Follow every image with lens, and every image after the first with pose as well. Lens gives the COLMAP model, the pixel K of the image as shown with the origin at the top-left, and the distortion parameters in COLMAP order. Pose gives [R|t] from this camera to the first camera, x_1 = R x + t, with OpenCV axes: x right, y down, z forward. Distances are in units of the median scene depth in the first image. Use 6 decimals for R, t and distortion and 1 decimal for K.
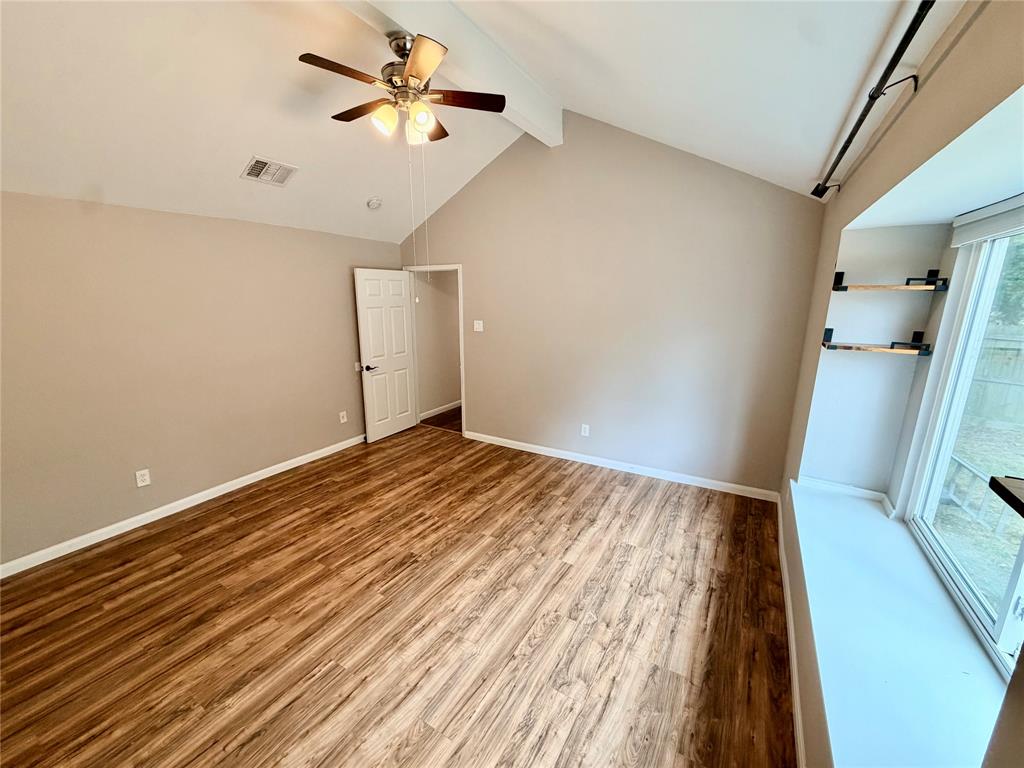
lens RADIAL K [[411.4, 0, 512.0], [0, 411.4, 384.0], [0, 0, 1]] dist [0.003612, 0.000273]
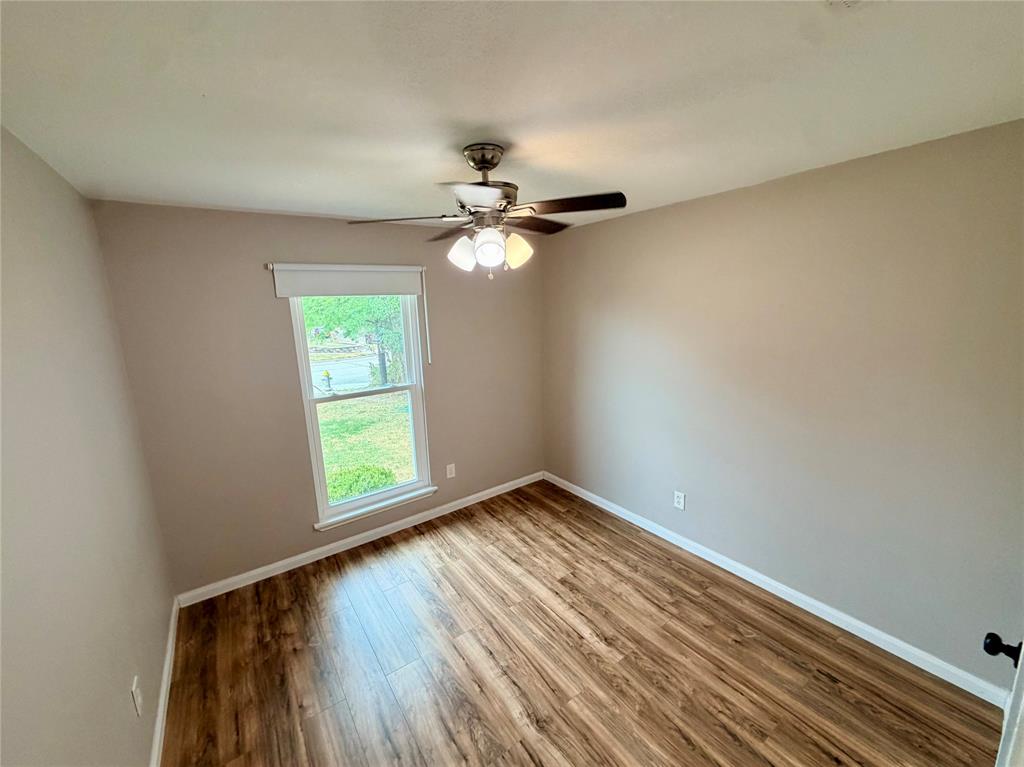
lens RADIAL K [[411.4, 0, 512.0], [0, 411.4, 383.5], [0, 0, 1]] dist [0.003612, 0.000273]
pose [[-0.402952, 0.162525, -0.900675, 0.479790], [-0.194076, 0.946552, 0.257631, -0.175789], [0.894407, 0.278612, -0.349873, 0.760528]]
